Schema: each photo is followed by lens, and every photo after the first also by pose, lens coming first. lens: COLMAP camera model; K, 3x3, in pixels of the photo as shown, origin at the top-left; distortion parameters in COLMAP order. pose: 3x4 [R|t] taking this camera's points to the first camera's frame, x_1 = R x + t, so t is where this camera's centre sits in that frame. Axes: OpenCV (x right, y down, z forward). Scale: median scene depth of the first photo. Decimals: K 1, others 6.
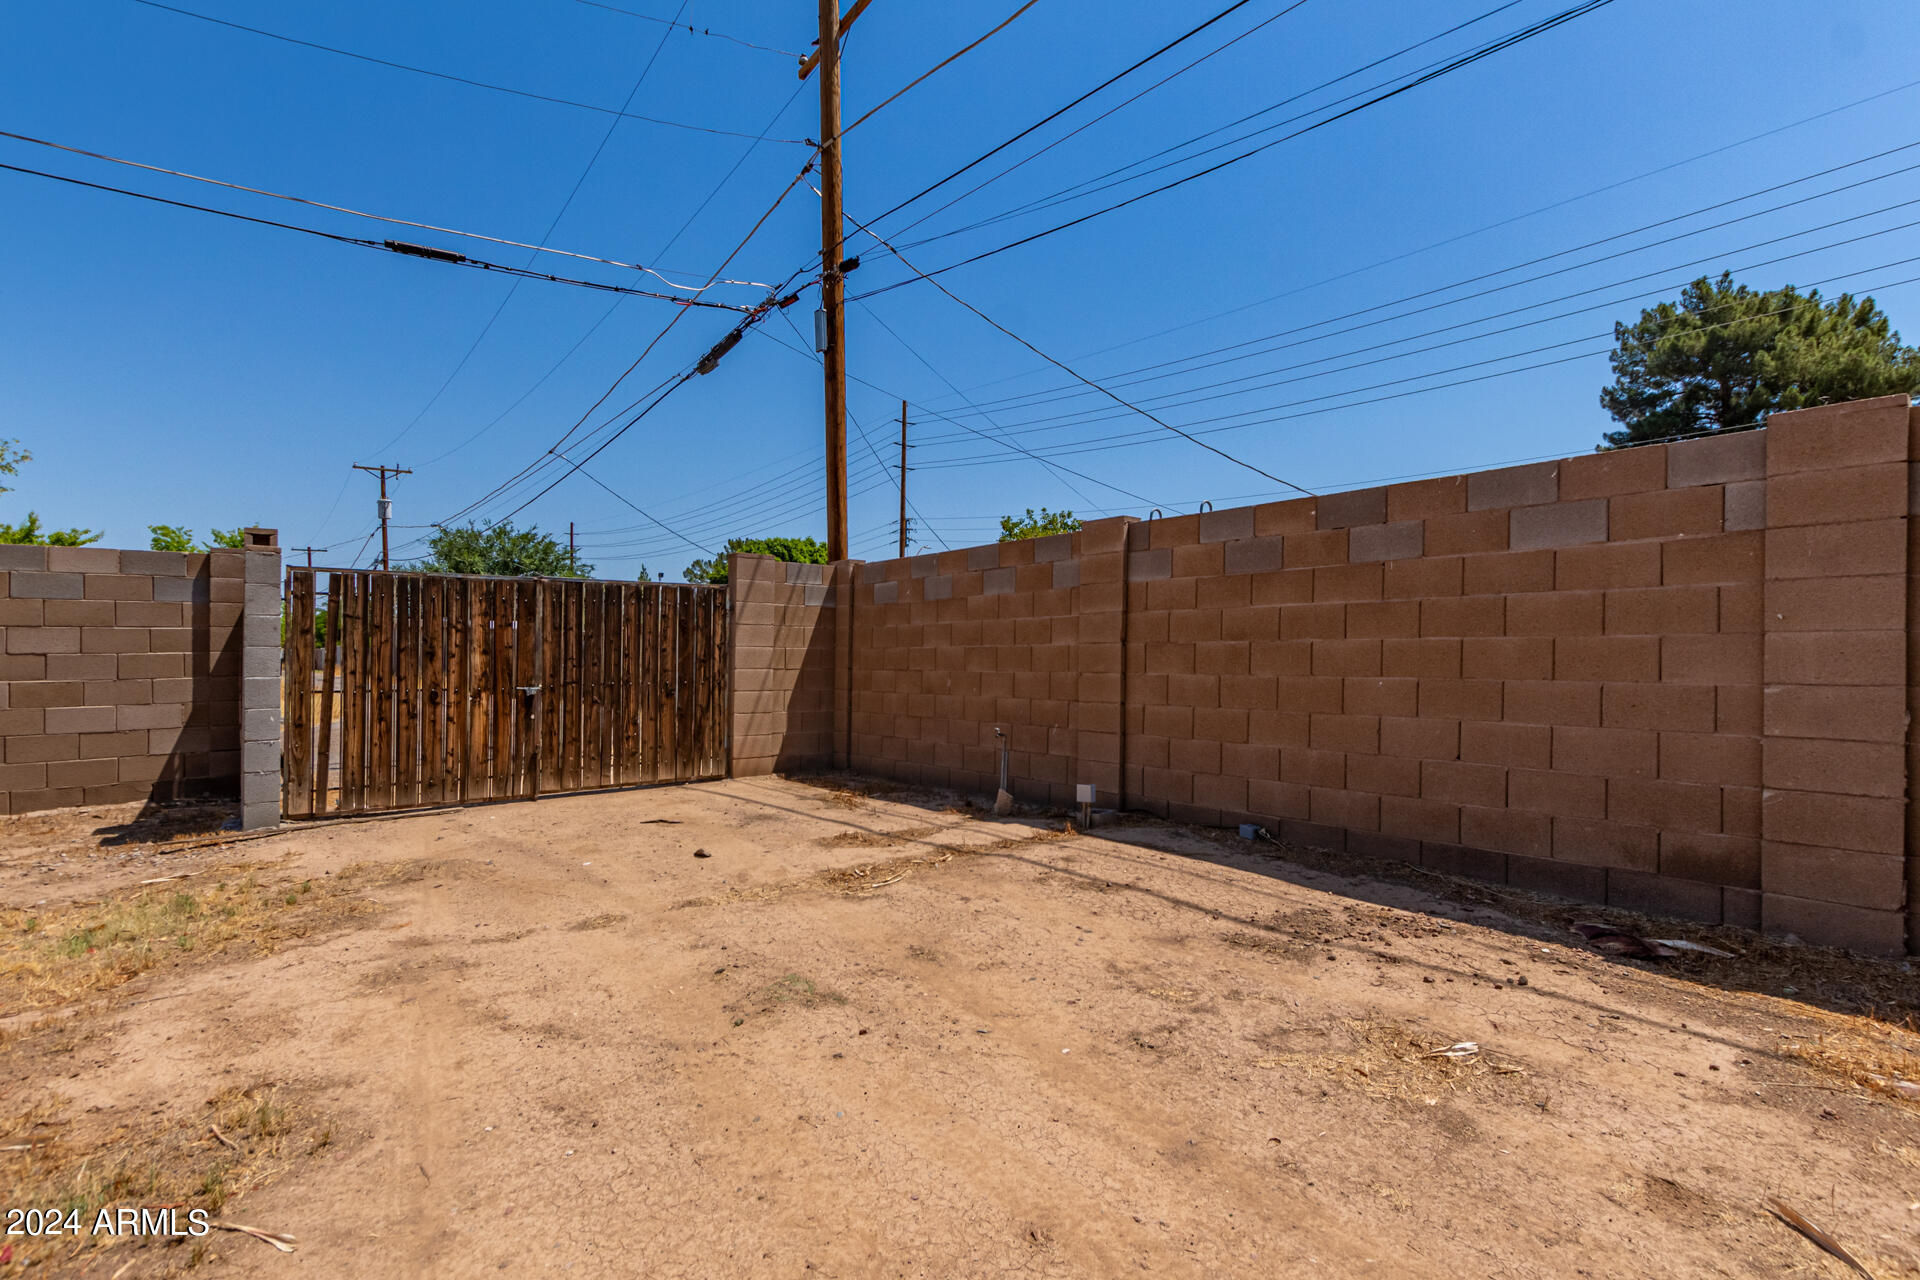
lens RADIAL K [[873.9, 0, 953.3], [0, 873.9, 640.1], [0, 0, 1]] dist [0.021430, 0.000435]
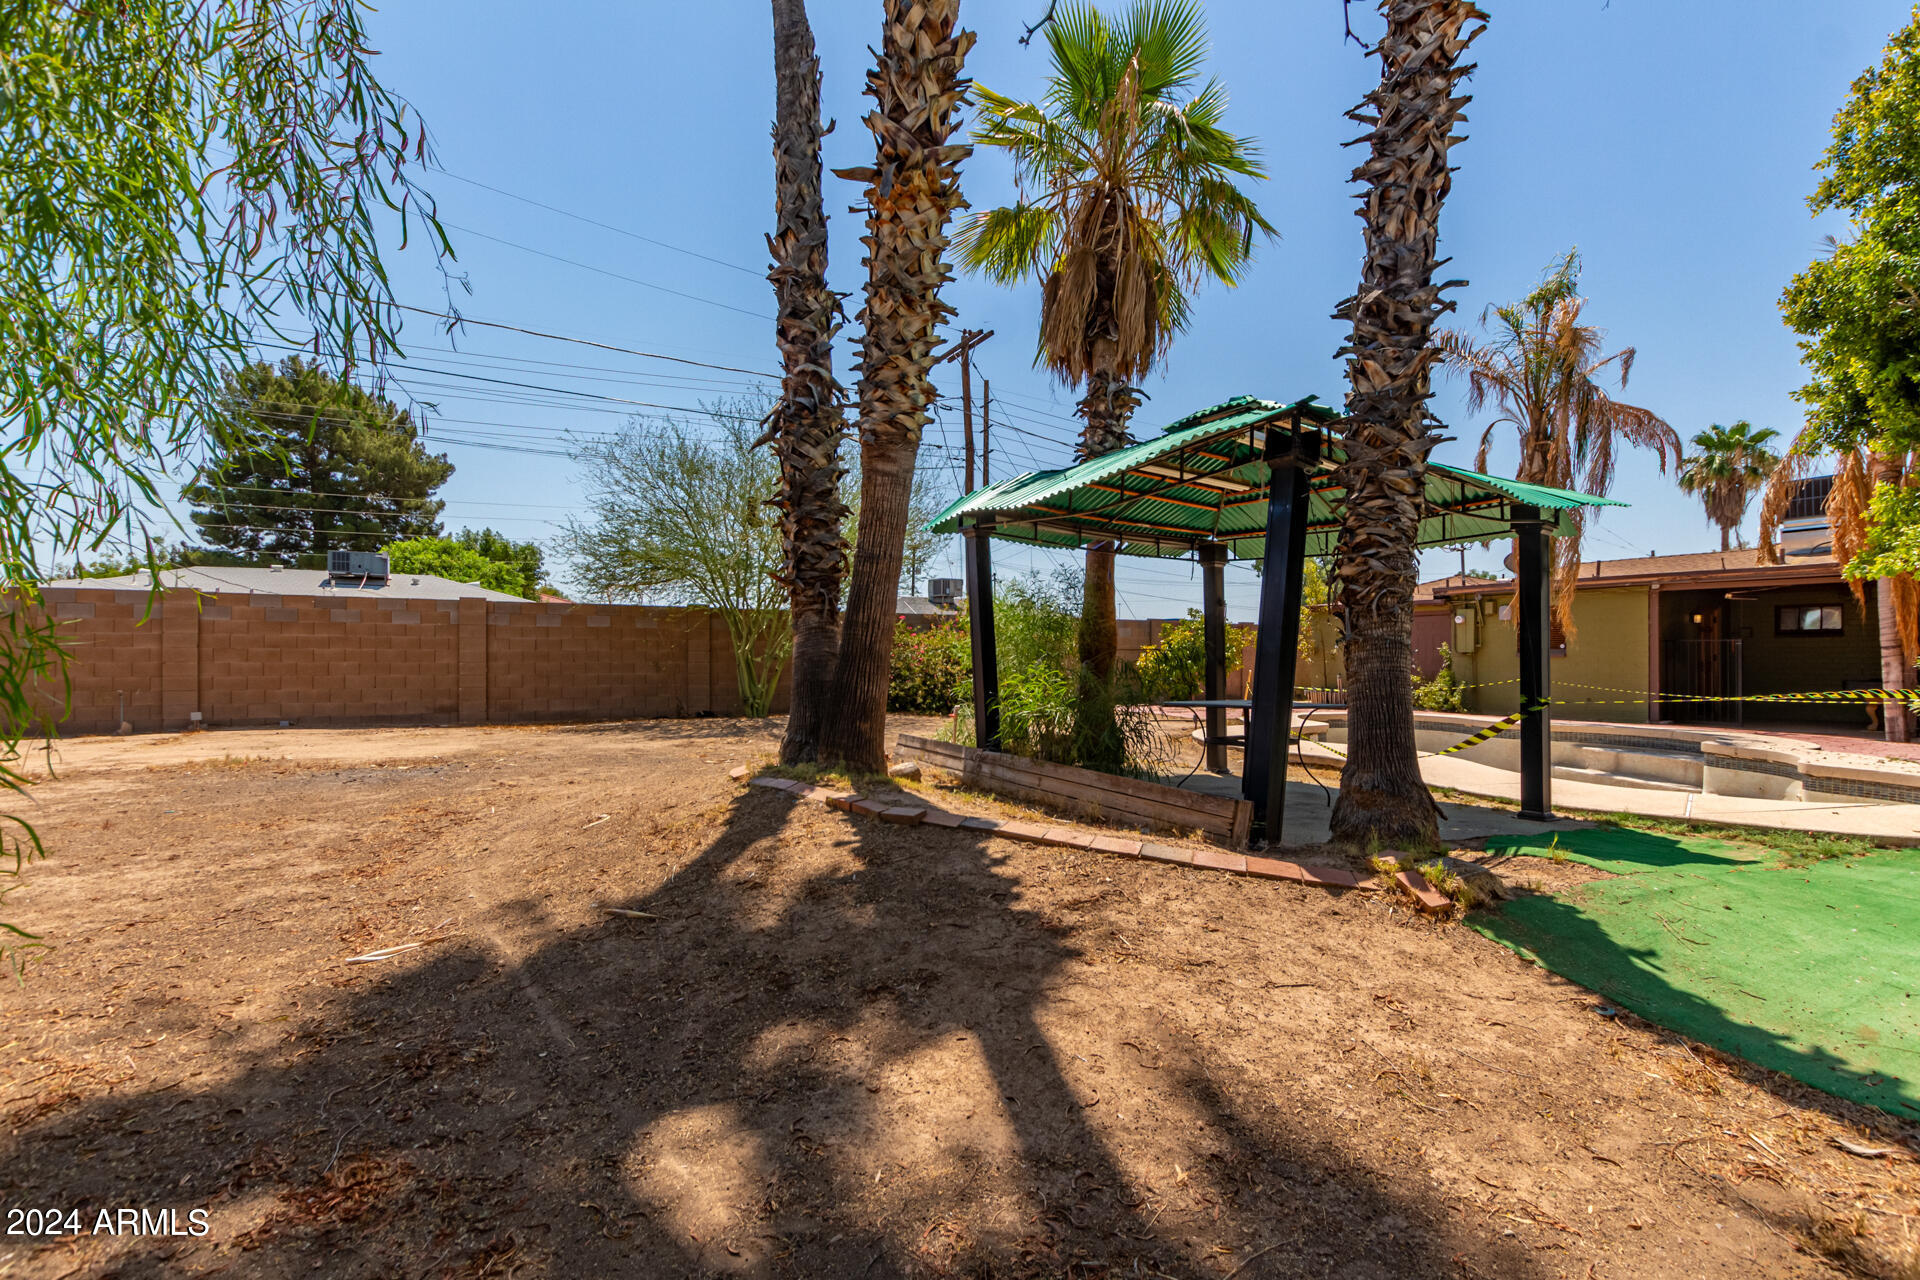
lens RADIAL K [[873.9, 0, 960.8], [0, 873.9, 648.6], [0, 0, 1]] dist [0.021430, 0.000435]
pose [[0.200154, 0.007041, 0.979739, -0.167110], [-0.000644, 0.999975, -0.007055, 0.001897], [-0.979764, 0.000781, 0.200154, -0.136881]]
